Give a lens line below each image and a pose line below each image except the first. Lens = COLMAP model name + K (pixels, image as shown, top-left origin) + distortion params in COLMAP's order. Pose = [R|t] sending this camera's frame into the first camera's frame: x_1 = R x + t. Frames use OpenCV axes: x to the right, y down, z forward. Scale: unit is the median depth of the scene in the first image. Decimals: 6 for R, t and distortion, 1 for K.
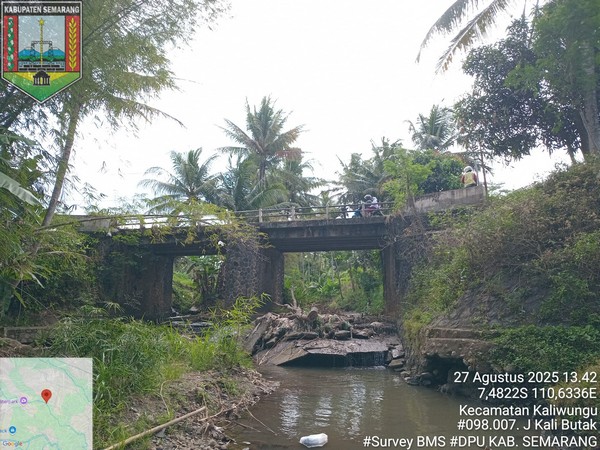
lens RADIAL K [[457.5, 0, 302.4], [0, 457.5, 224.8], [0, 0, 1]] dist [0.006698, -0.007807]
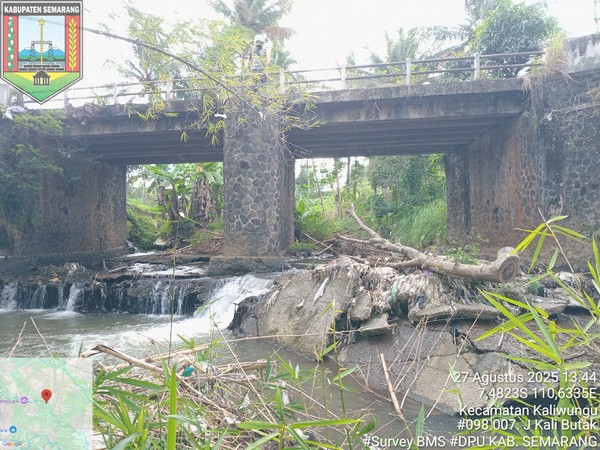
lens RADIAL K [[457.5, 0, 298.1], [0, 457.5, 227.0], [0, 0, 1]] dist [0.006698, -0.007807]
pose [[0.996410, -0.004848, 0.084516, -0.113491], [-0.008542, 0.987507, 0.157345, 0.063623], [-0.084223, -0.157502, 0.983920, 0.389978]]
